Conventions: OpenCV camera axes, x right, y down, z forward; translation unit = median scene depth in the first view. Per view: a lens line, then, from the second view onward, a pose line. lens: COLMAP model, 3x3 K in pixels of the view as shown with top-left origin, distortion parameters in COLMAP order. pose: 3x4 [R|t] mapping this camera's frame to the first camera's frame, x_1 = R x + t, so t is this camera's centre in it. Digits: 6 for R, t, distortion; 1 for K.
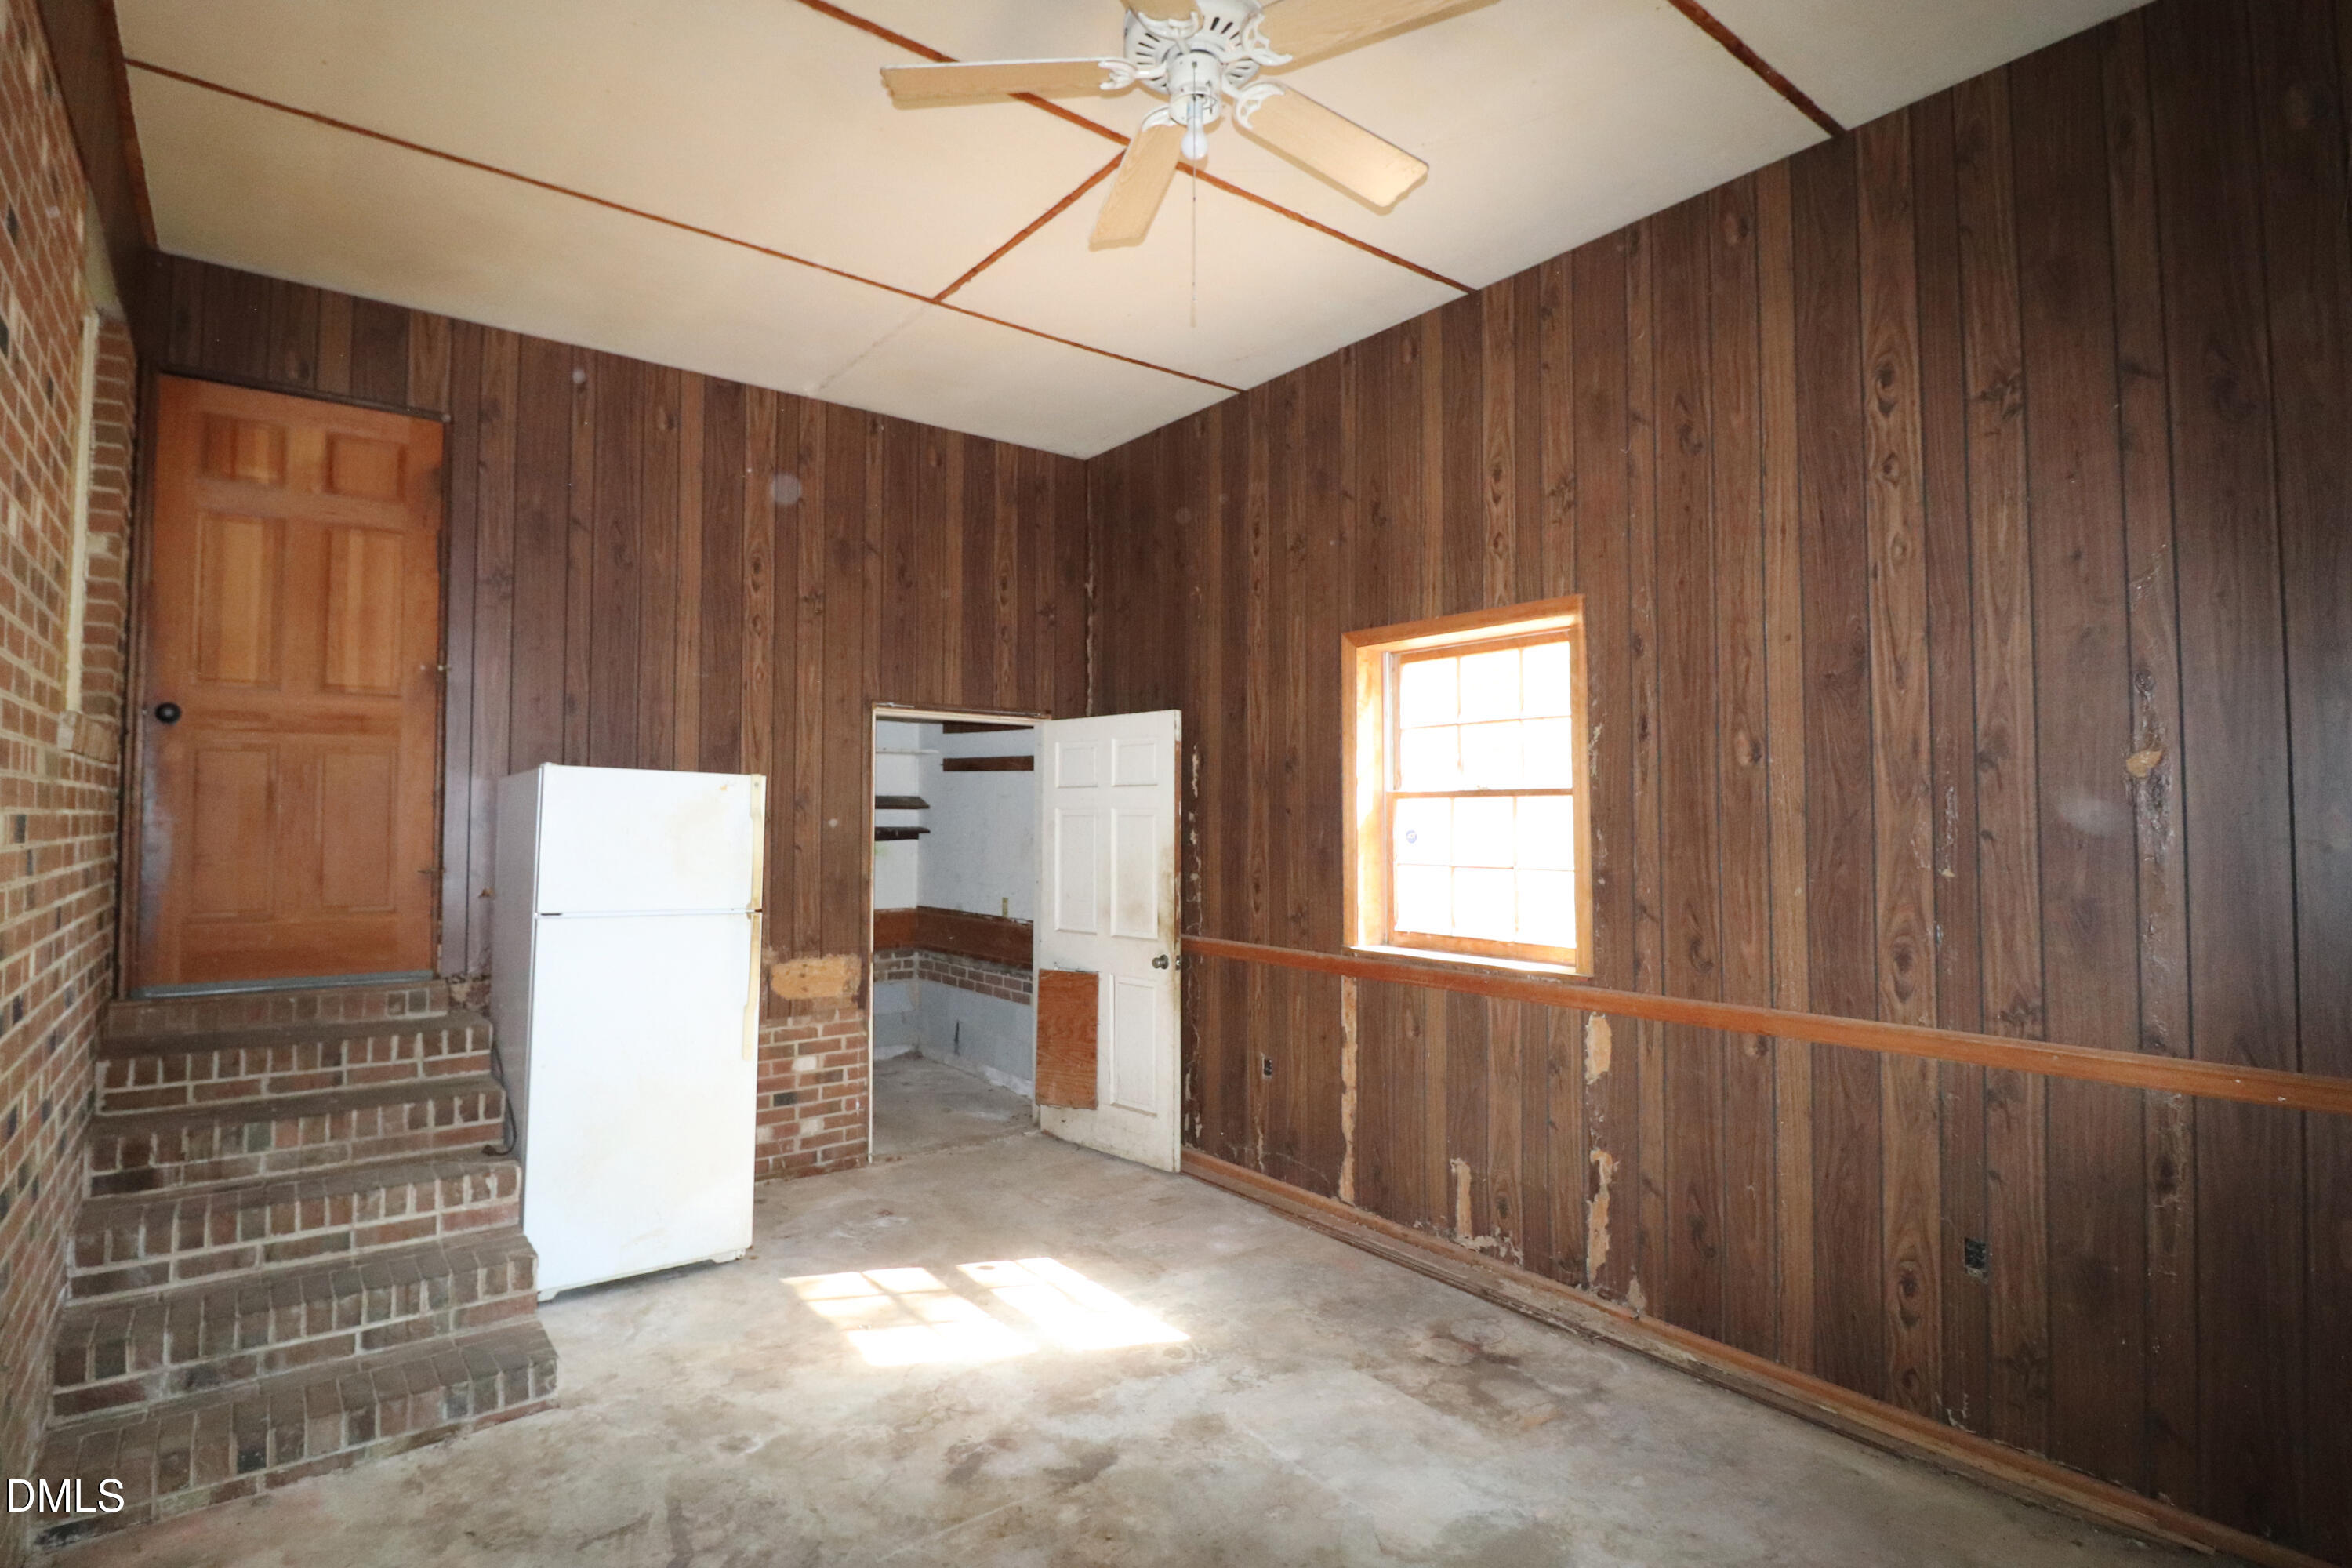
lens RADIAL K [[1088.6, 0, 1176.7], [0, 1088.6, 781.4], [0, 0, 1]] dist [-0.006630, -0.009266]
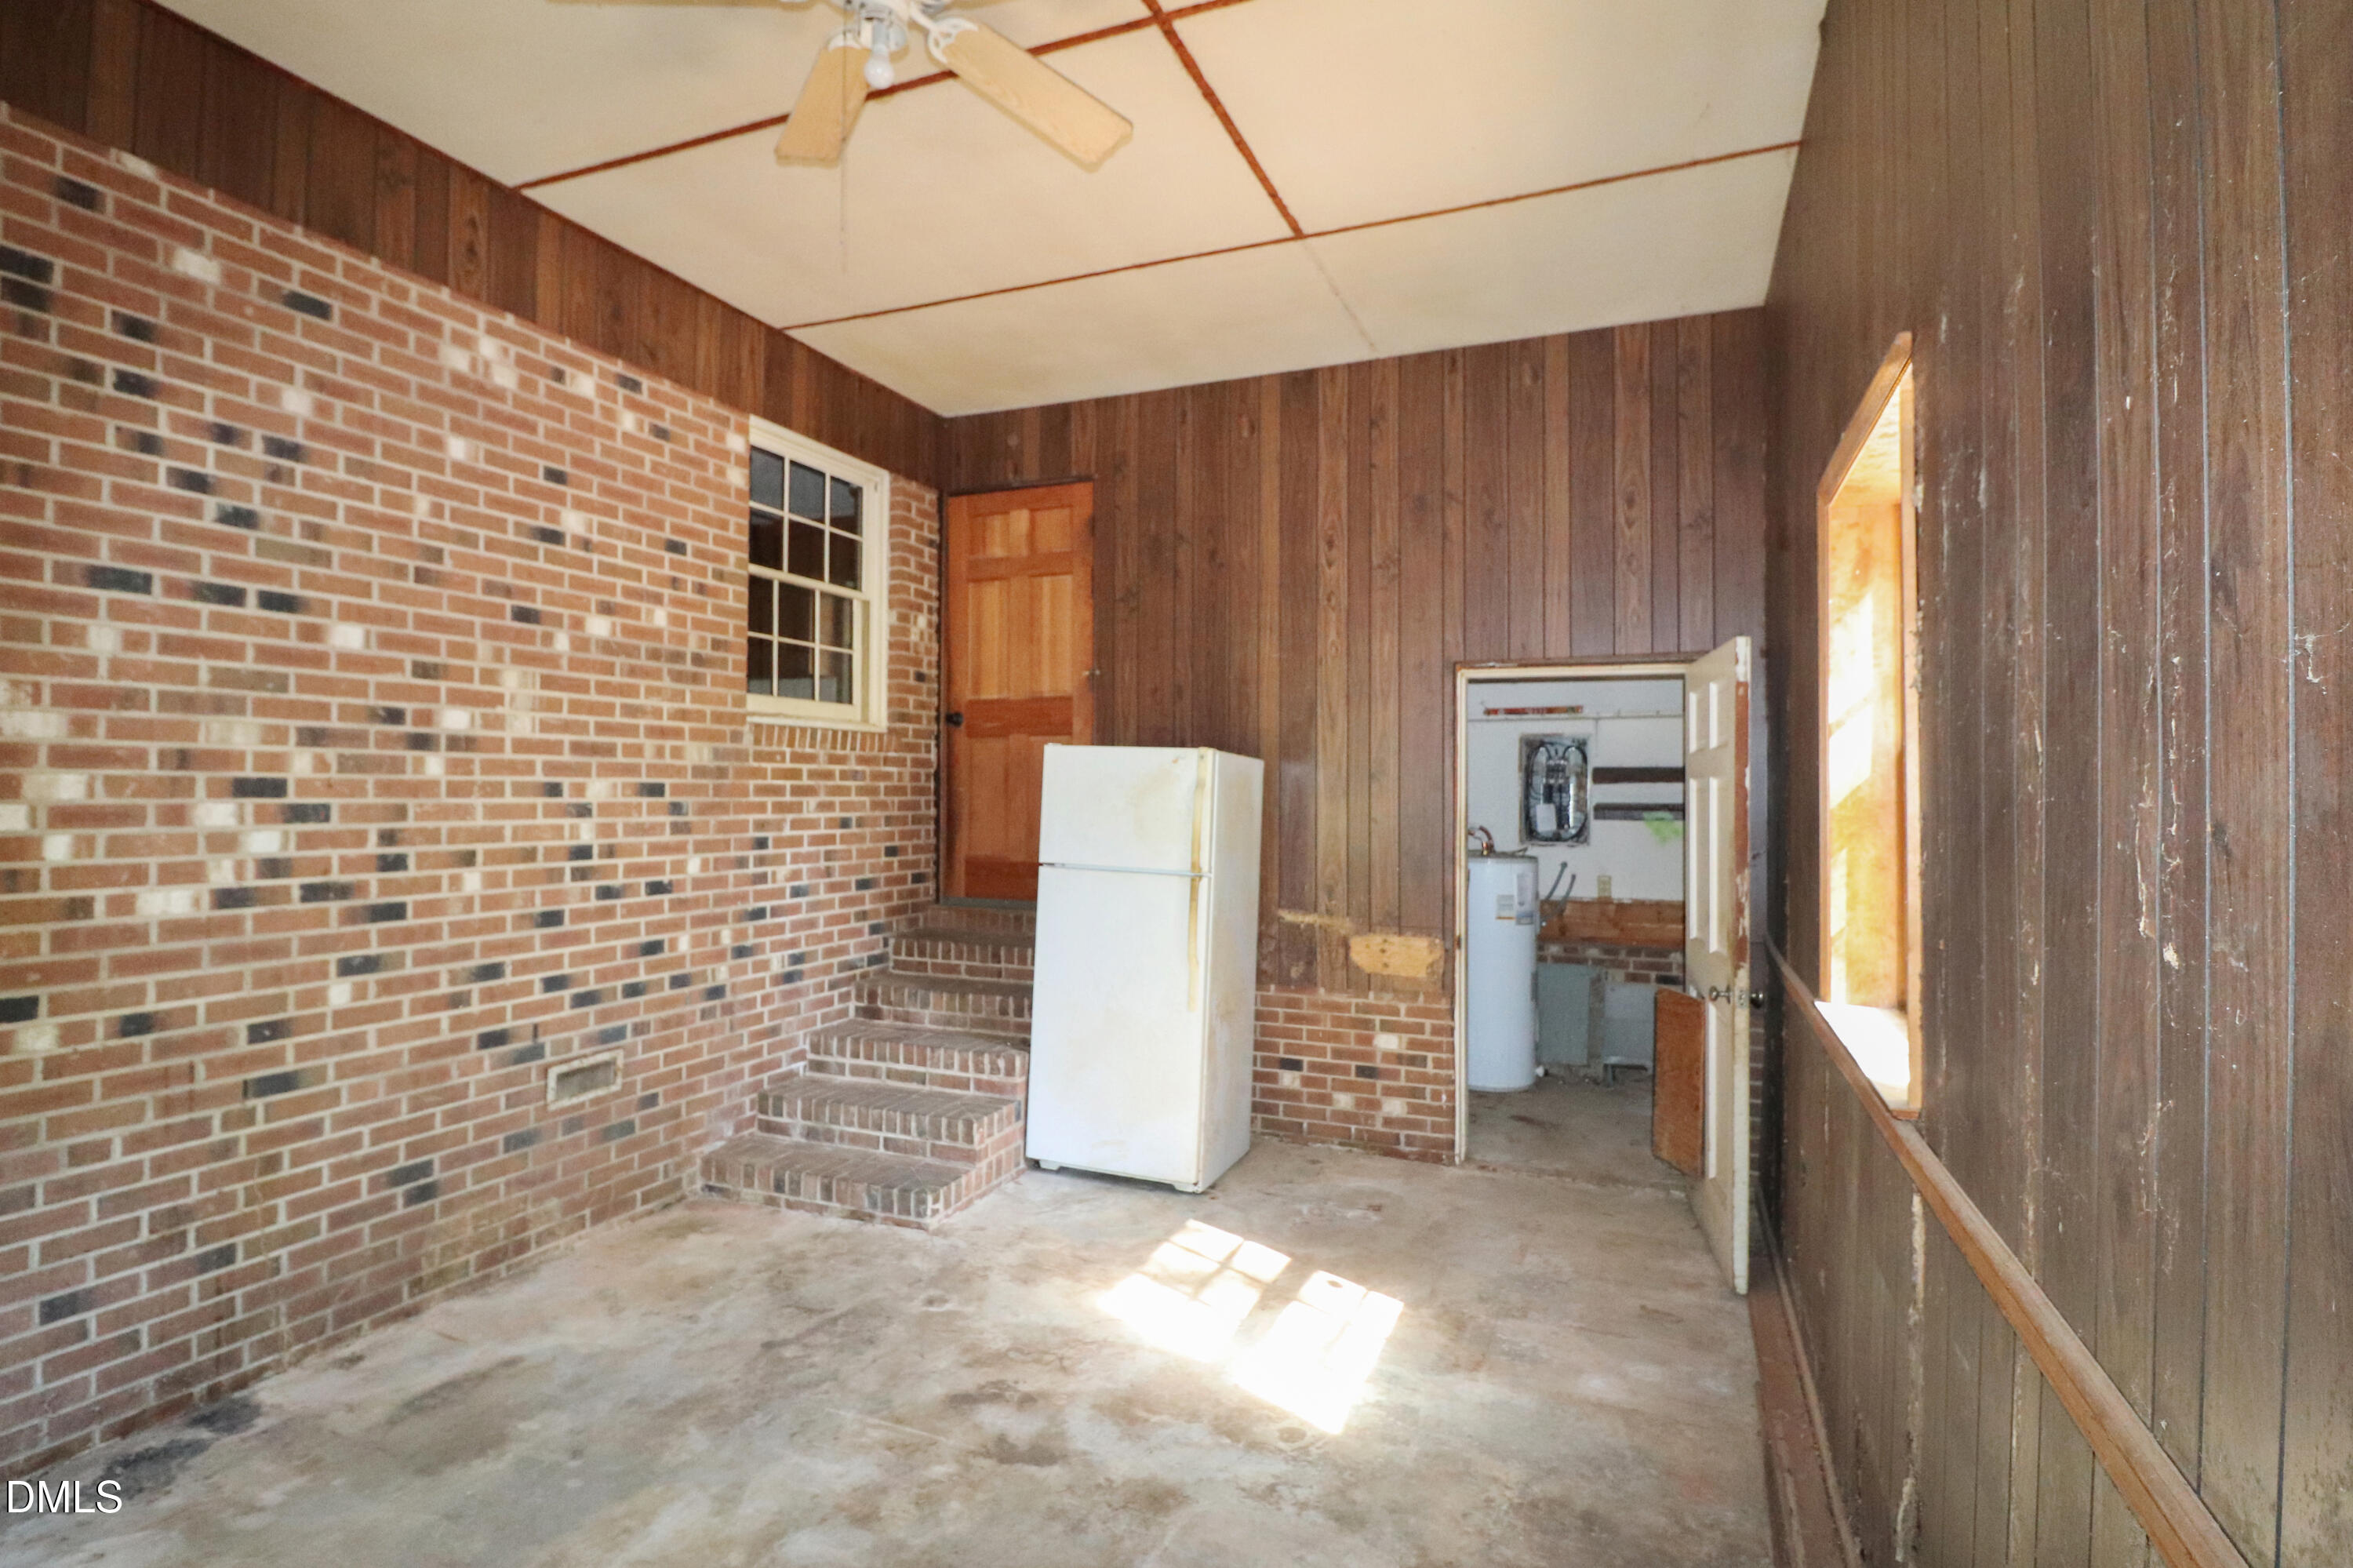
lens RADIAL K [[1141.5, 0, 1178.1], [0, 1141.5, 778.5], [0, 0, 1]] dist [-0.011367, -0.000691]
pose [[0.516440, -0.008266, -0.856284, 0.580183], [0.021246, 0.999769, 0.003163, 0.020795], [0.856060, -0.019826, 0.516496, 0.410090]]
